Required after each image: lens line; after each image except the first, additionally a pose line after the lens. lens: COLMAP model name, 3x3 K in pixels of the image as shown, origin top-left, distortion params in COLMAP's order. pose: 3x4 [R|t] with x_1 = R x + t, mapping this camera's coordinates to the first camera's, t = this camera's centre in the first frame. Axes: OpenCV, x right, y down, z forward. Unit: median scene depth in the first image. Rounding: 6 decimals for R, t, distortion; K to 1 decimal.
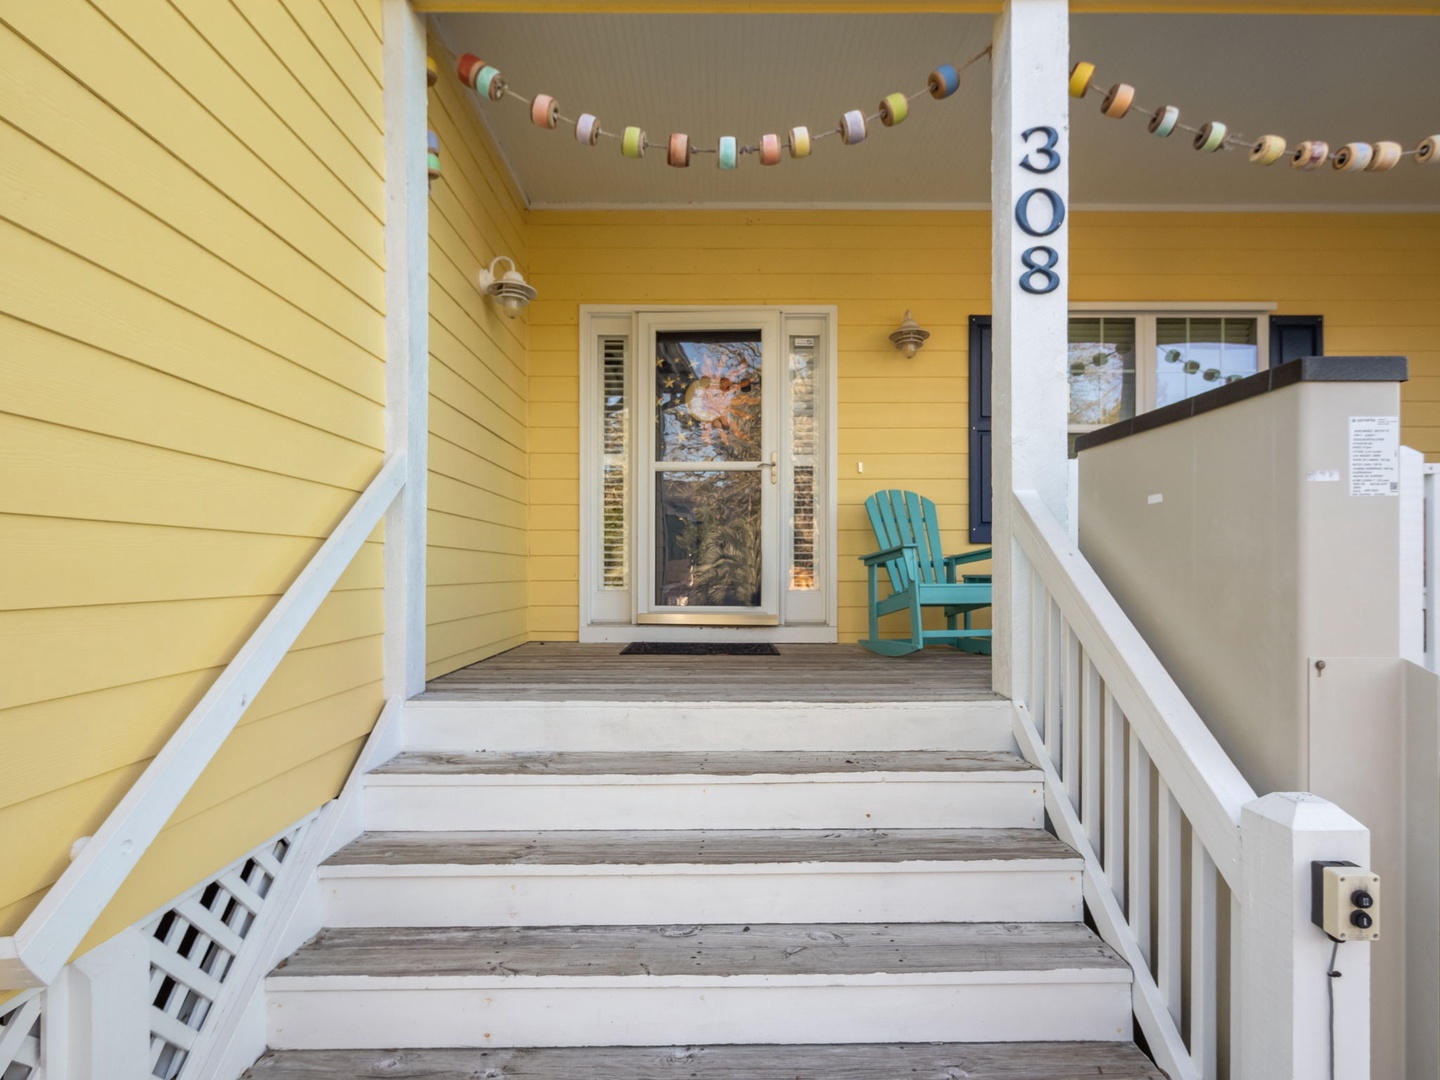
lens RADIAL K [[752.5, 0, 724.5], [0, 752.5, 565.4], [0, 0, 1]] dist [0.002159, 0.000468]
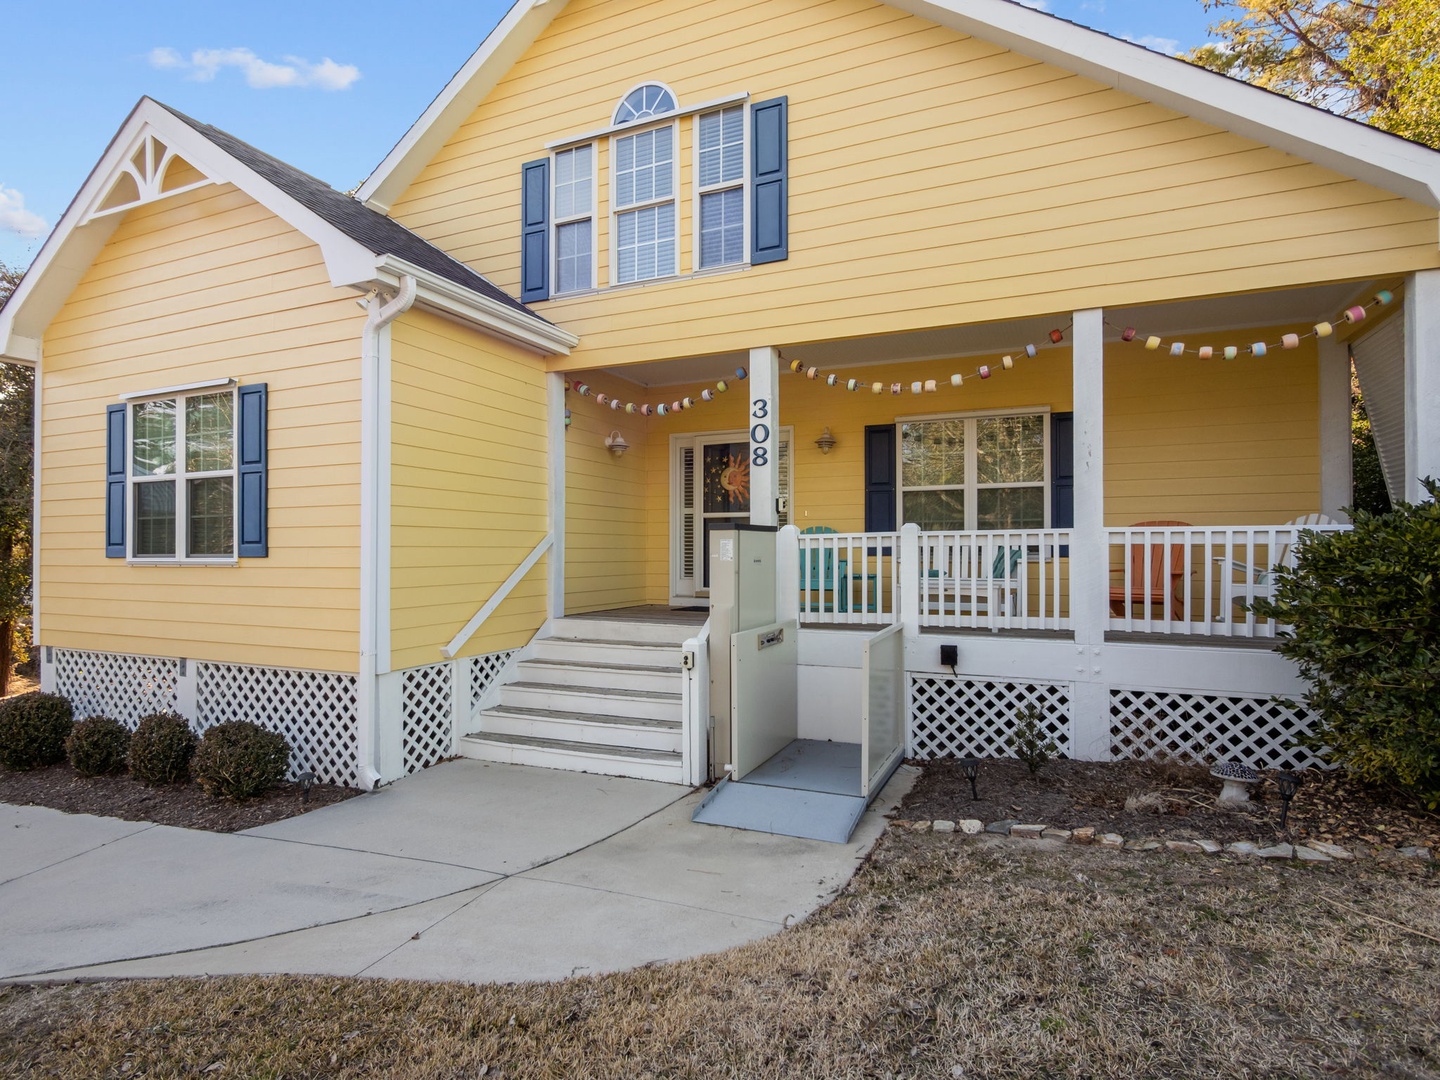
lens RADIAL K [[780.0, 0, 720.0], [0, 780.0, 540.0], [0, 0, 1]] dist [0.000719, -0.000376]
pose [[0.908766, -0.005834, -0.417264, 1.294961], [0.002986, 0.999968, -0.007479, -0.087774], [0.417294, 0.005551, 0.908754, -1.331759]]
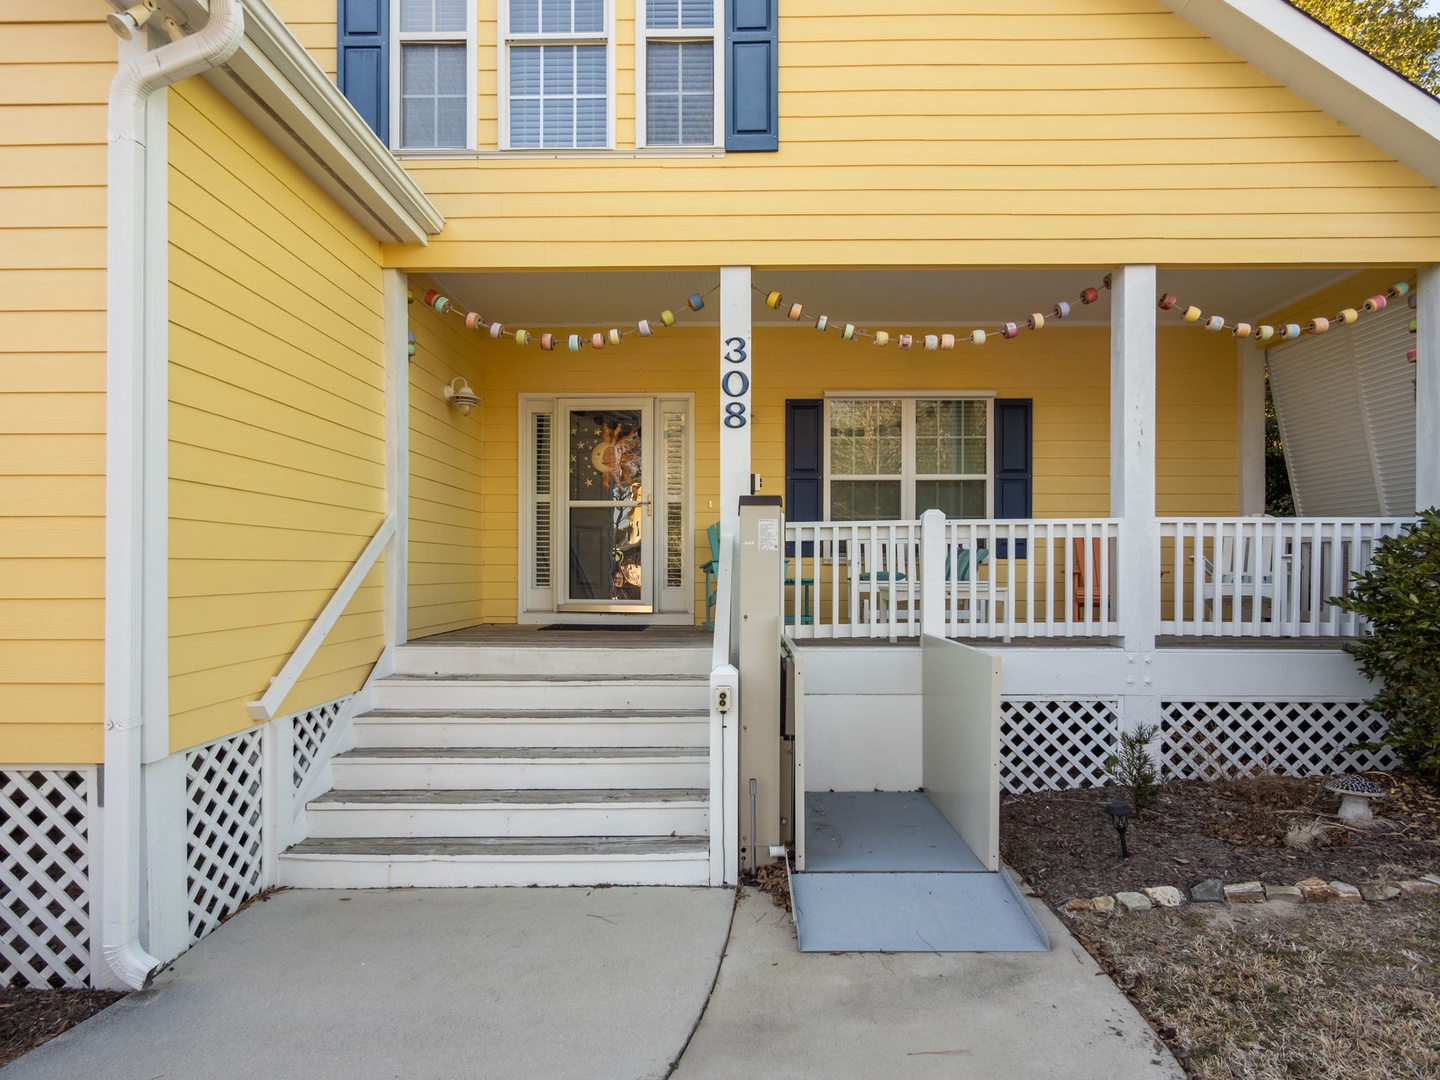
lens RADIAL K [[797.3, 0, 731.9], [0, 797.3, 568.5], [0, 0, 1]] dist [0.002399, -0.001342]
pose [[0.999804, 0.001497, -0.019737, 0.420732], [-0.001392, 0.999985, 0.005355, -0.023932], [0.019744, -0.005327, 0.999791, -0.900559]]
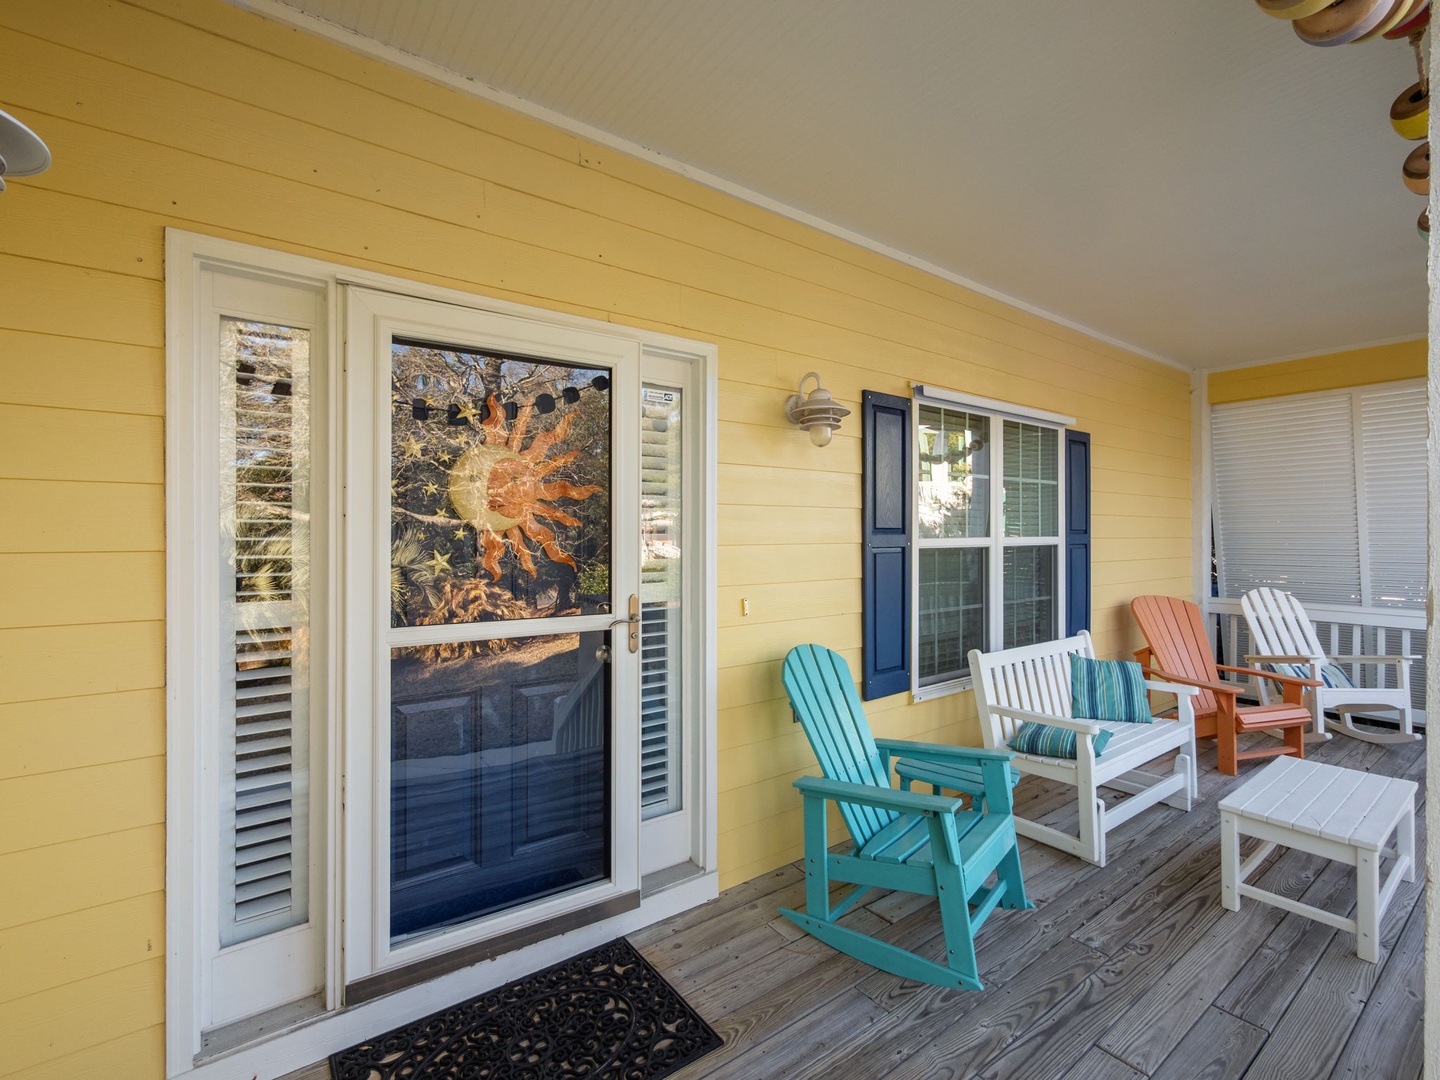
lens RADIAL K [[650.6, 0, 720.0], [0, 650.6, 540.0], [0, 0, 1]] dist [-0.002418, -0.000112]
pose [[0.812659, -0.003573, 0.582729, -0.258861], [-0.000895, 0.999972, 0.007379, -0.316562], [-0.582739, -0.006518, 0.812633, 0.939902]]
